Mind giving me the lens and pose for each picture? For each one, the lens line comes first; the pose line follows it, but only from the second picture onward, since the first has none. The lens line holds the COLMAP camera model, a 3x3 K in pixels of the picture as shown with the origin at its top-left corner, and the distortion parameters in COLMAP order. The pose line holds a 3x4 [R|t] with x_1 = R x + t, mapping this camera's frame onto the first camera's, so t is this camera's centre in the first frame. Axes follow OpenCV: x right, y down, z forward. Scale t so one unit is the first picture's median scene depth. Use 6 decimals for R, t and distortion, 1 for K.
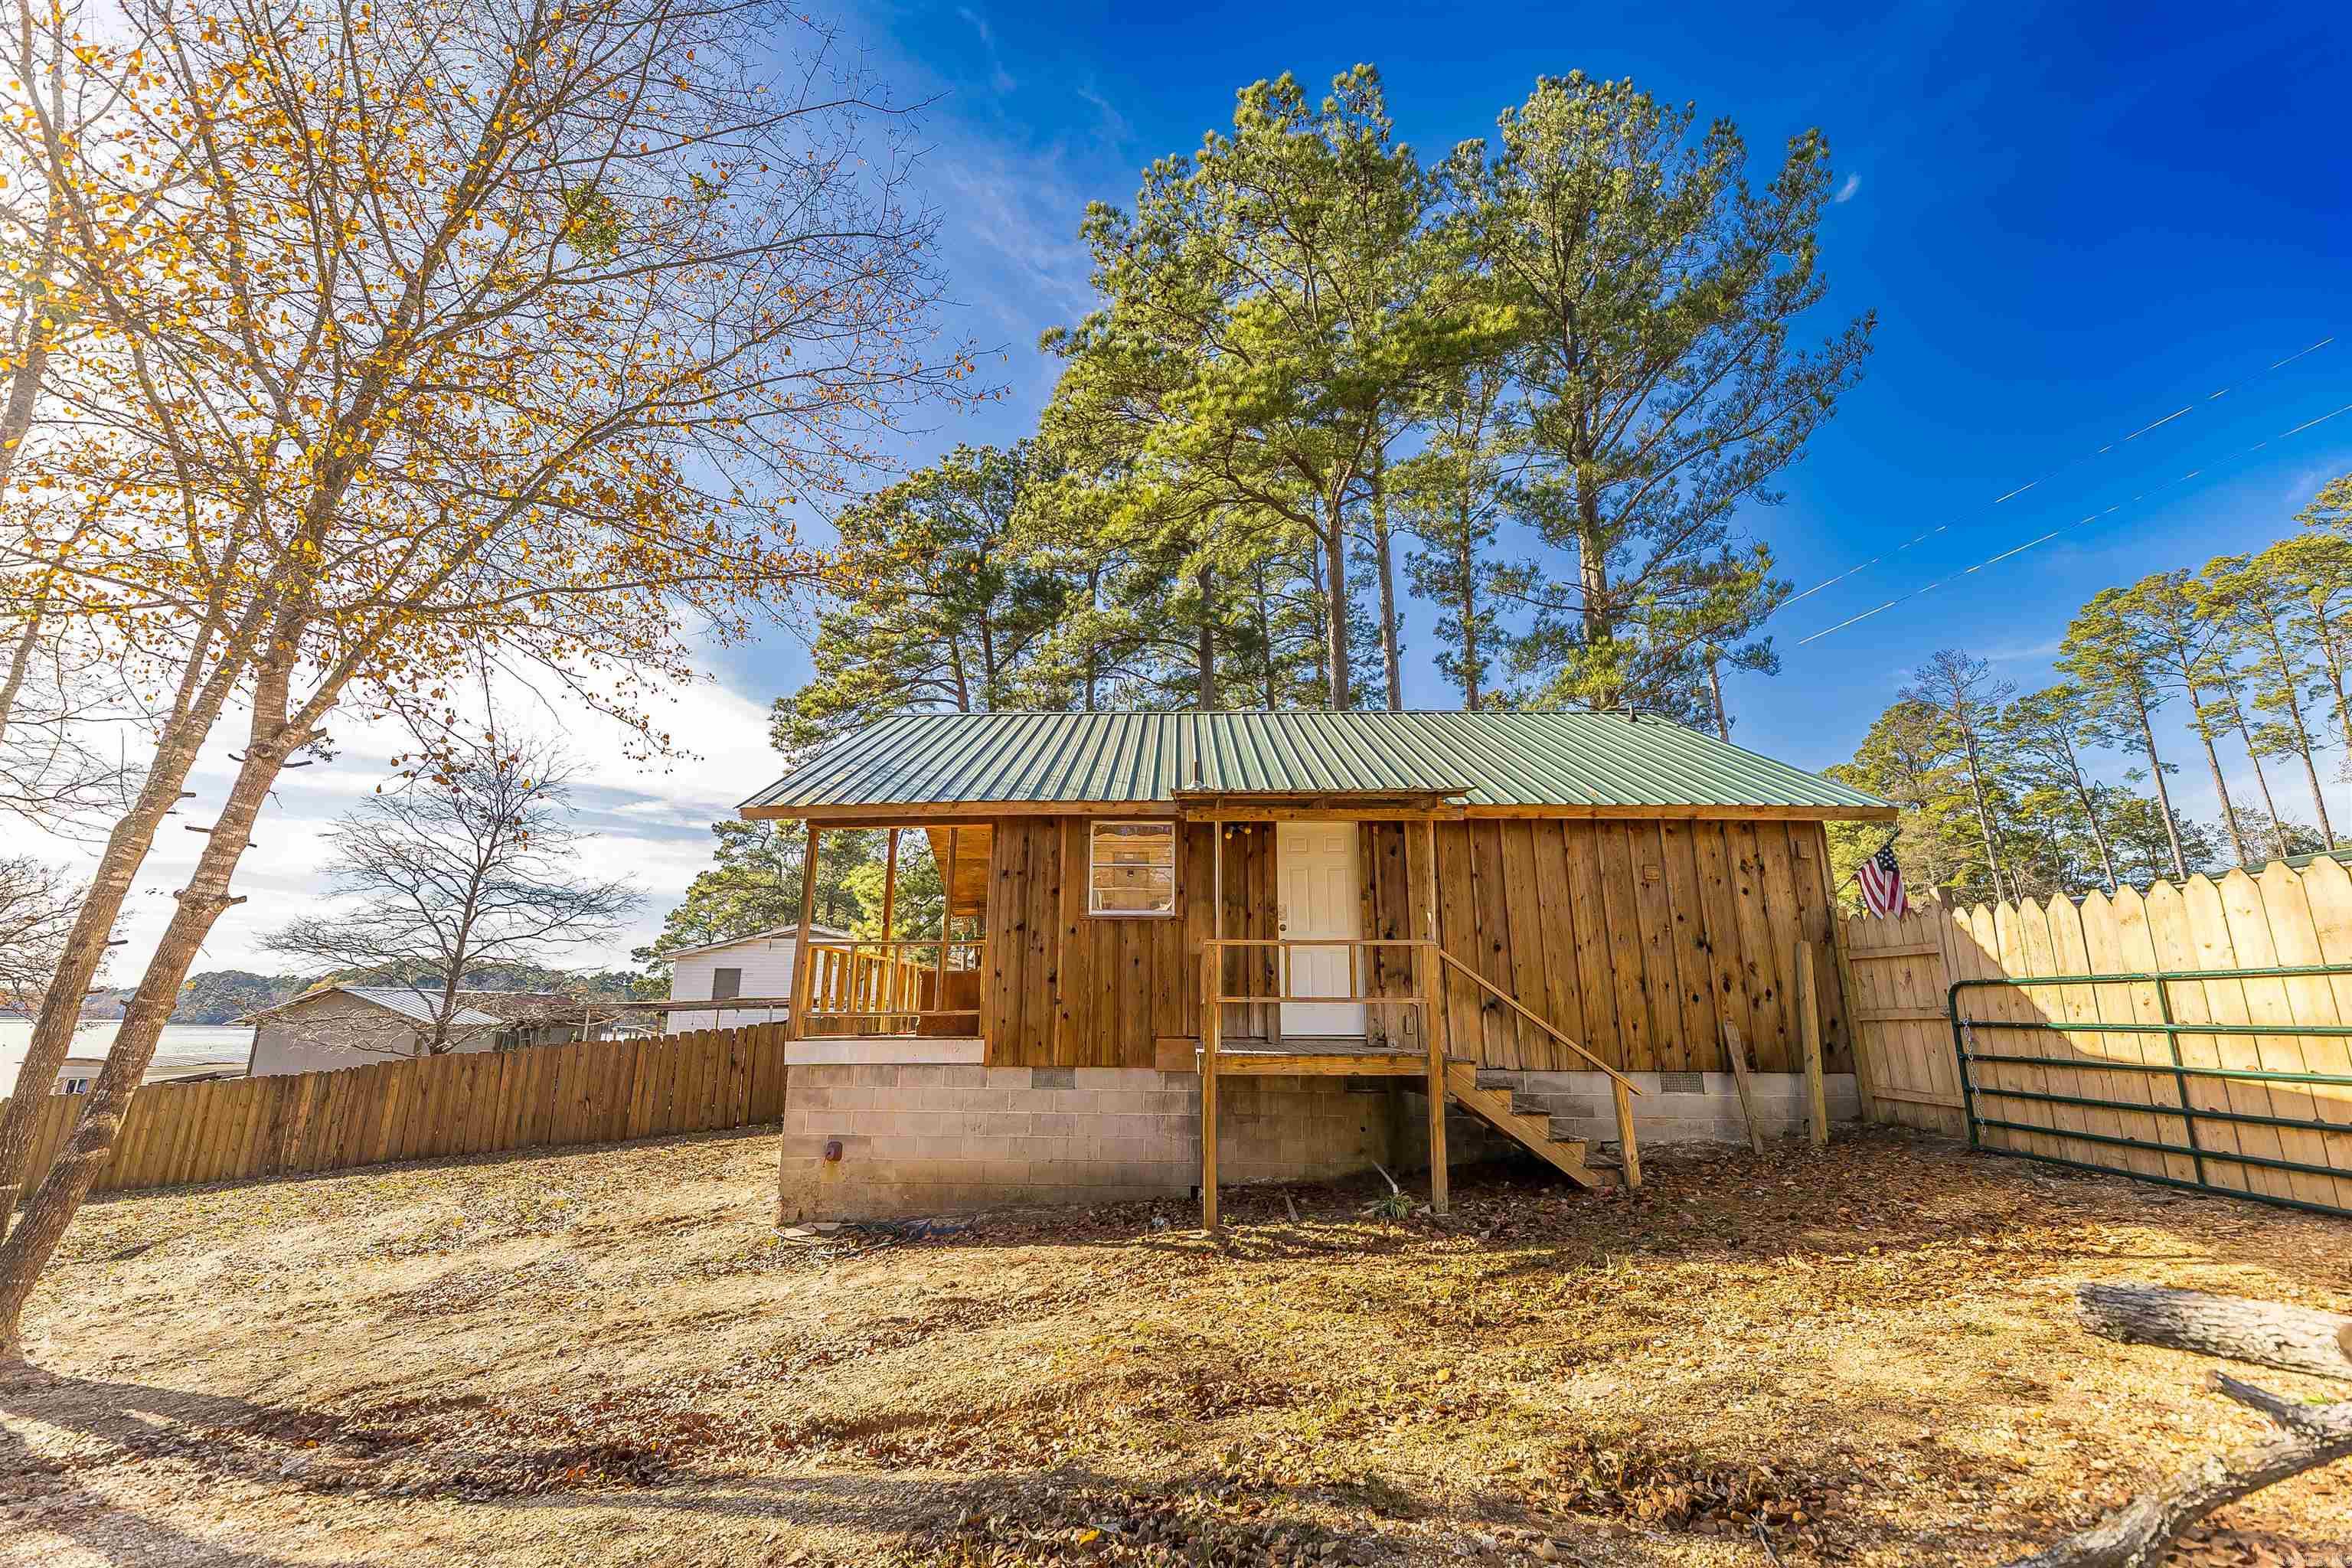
lens RADIAL K [[945.3, 0, 1177.0], [0, 945.3, 786.2], [0, 0, 1]] dist [0.002374, -0.000302]
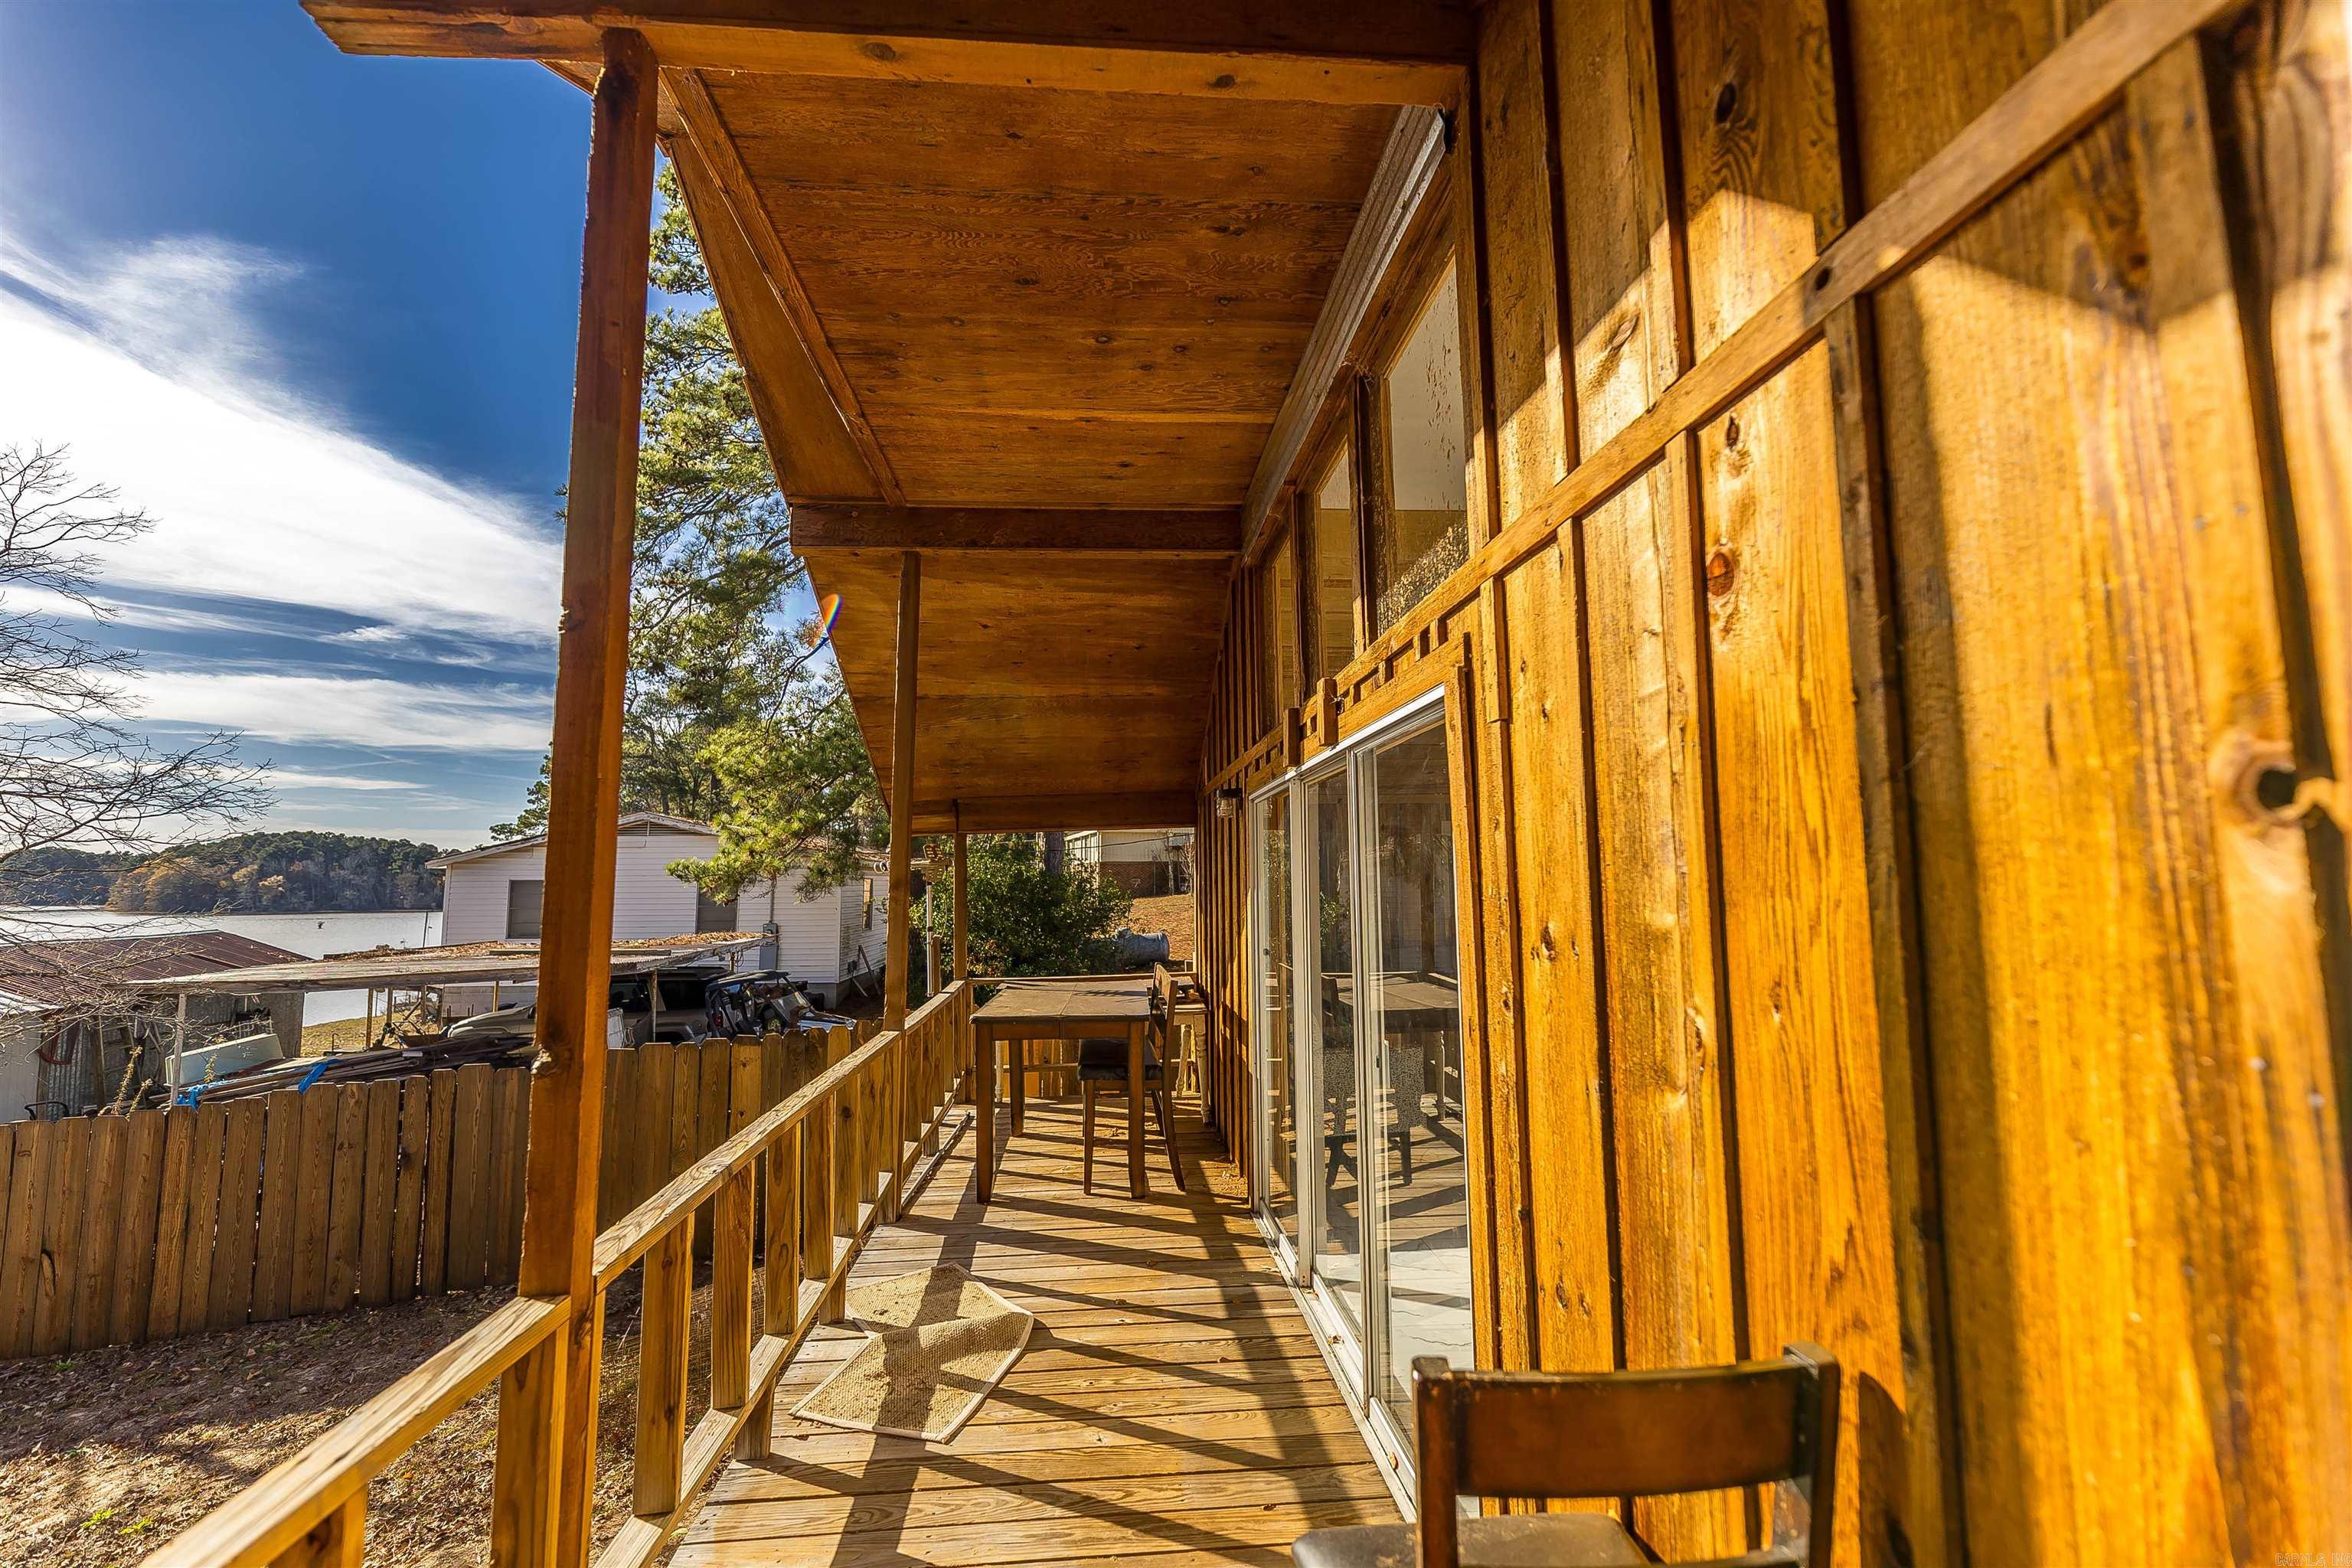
lens RADIAL K [[945.3, 0, 1169.8], [0, 945.3, 785.4], [0, 0, 1]] dist [0.002374, -0.000302]
pose [[0.995867, -0.005238, 0.090668, -0.039012], [-0.007358, 0.990400, 0.138035, 0.014115], [-0.090520, -0.138131, 0.986269, 0.145879]]
